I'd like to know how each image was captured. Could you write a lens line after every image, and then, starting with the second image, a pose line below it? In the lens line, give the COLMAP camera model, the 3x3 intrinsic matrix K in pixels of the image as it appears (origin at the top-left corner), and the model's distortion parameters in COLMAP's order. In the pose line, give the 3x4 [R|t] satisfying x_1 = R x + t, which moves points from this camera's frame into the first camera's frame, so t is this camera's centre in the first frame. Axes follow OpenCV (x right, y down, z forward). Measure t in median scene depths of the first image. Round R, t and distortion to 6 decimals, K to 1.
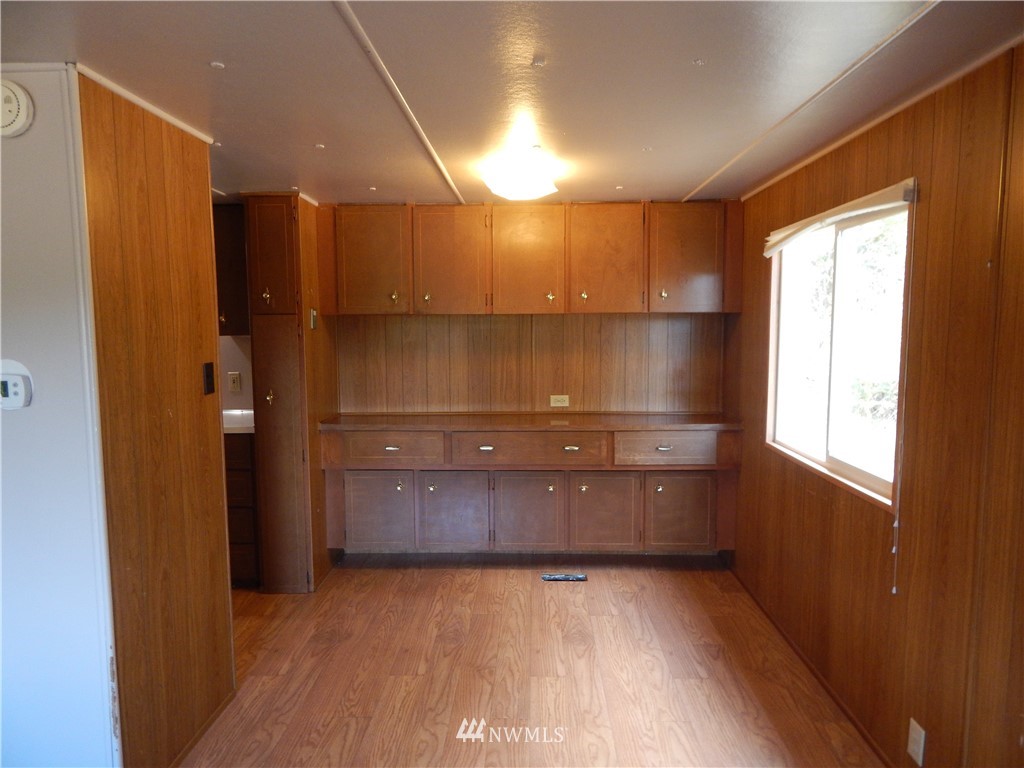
lens RADIAL K [[676.8, 0, 509.4], [0, 676.8, 388.2], [0, 0, 1]] dist [0.019199, -0.002597]
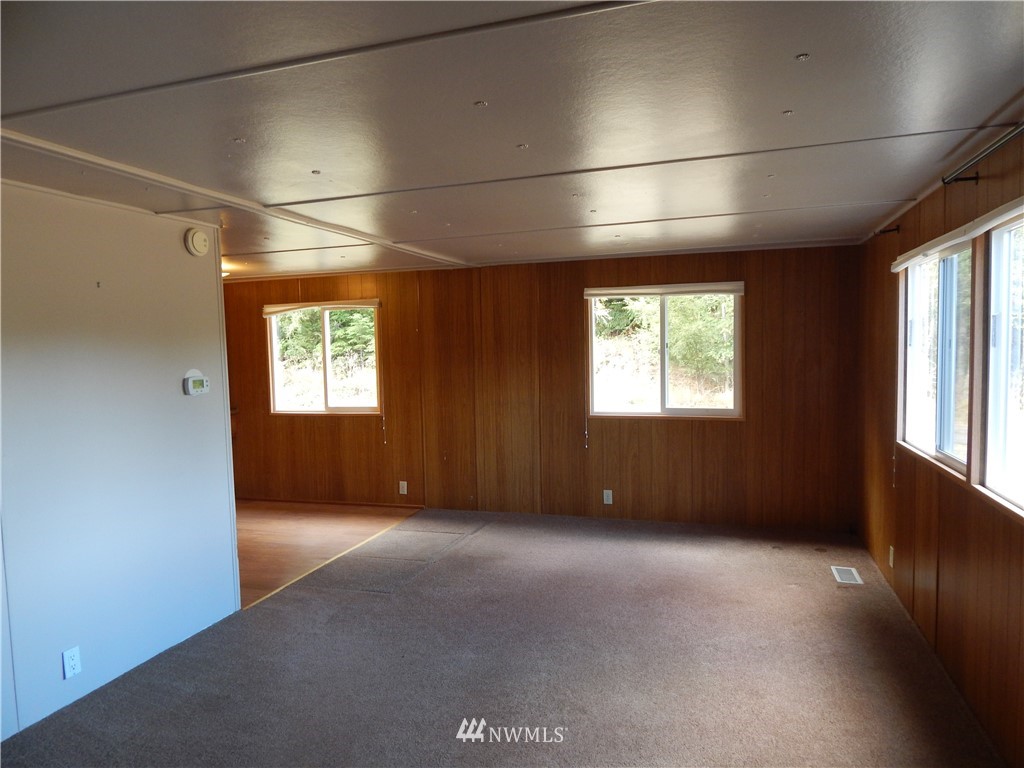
lens RADIAL K [[668.2, 0, 495.5], [0, 668.2, 384.1], [0, 0, 1]] dist [0.059740, -0.000471]
pose [[0.300414, -0.051919, 0.952395, -1.223335], [0.113007, 0.993422, 0.018509, 0.032486], [-0.947091, 0.102067, 0.304305, -0.193793]]
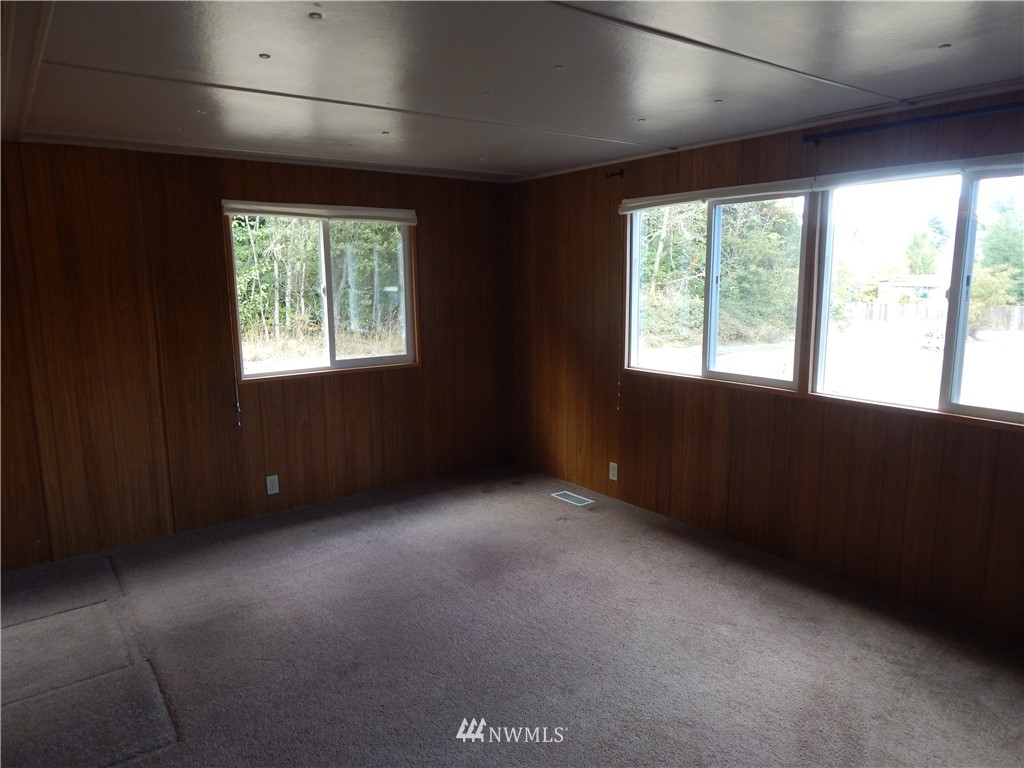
lens RADIAL K [[695.6, 0, 512.0], [0, 695.6, 384.0], [0, 0, 1]] dist [-0.006138, -0.003363]
pose [[-0.607699, -0.112082, 0.786219, 0.038922], [0.097111, 0.972074, 0.213638, -0.229143], [-0.788208, 0.206178, -0.579844, 1.929916]]
